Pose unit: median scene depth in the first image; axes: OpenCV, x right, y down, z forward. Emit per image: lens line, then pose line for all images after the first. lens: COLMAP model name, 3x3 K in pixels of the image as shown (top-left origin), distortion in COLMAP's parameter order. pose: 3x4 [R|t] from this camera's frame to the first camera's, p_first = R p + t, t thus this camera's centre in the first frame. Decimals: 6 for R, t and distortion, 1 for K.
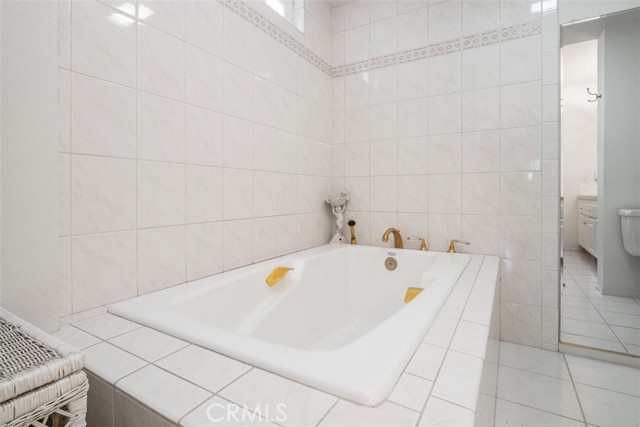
lens RADIAL K [[312.5, 0, 319.7], [0, 312.5, 196.5], [0, 0, 1]] dist [-0.001837, -0.000464]
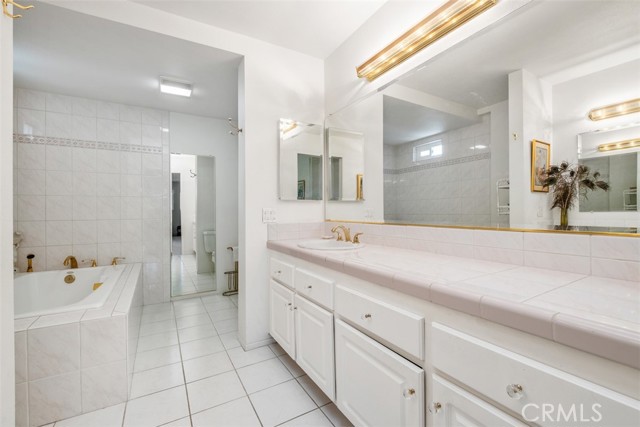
lens RADIAL K [[275.2, 0, 320.0], [0, 275.2, 213.5], [0, 0, 1]] dist [-0.000108, -0.000263]
pose [[0.483690, -0.009493, 0.875188, -0.352527], [0.001222, 0.999948, 0.010171, -0.119373], [-0.875239, -0.003851, 0.483676, -0.726012]]
